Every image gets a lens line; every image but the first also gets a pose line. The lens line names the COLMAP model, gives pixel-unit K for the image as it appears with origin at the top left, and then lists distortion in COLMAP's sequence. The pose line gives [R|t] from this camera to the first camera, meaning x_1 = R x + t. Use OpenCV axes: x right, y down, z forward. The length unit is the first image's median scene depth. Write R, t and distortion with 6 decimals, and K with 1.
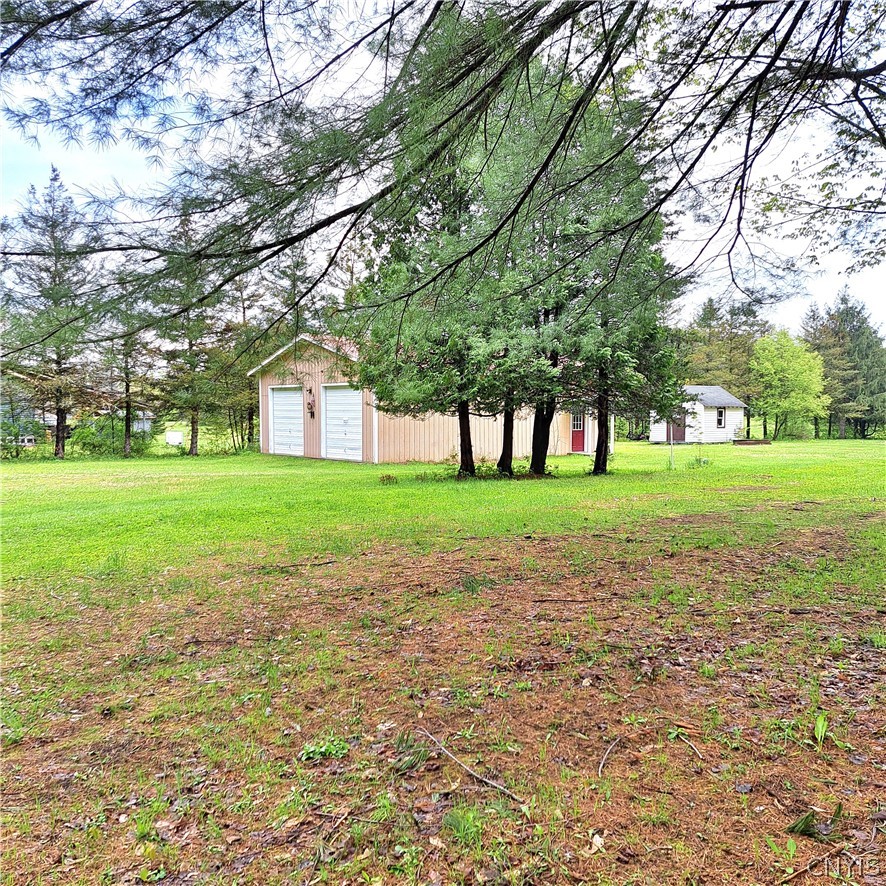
lens RADIAL K [[855.6, 0, 443.0], [0, 855.6, 443.0], [0, 0, 1]] dist [0.066605, -0.001417]
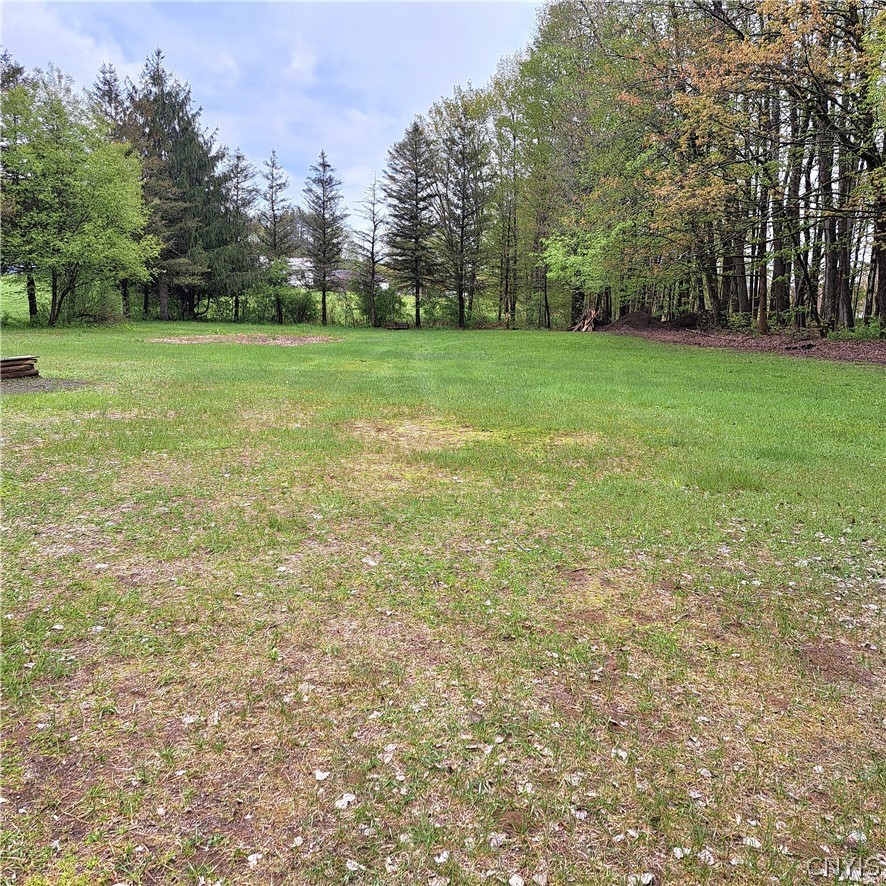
lens RADIAL K [[855.6, 0, 443.0], [0, 855.6, 443.0], [0, 0, 1]] dist [0.066605, -0.001417]
pose [[0.705807, -0.095222, 0.701975, 0.193036], [-0.009170, 0.989614, 0.143460, -0.009349], [-0.708345, -0.107692, 0.697603, 0.507794]]
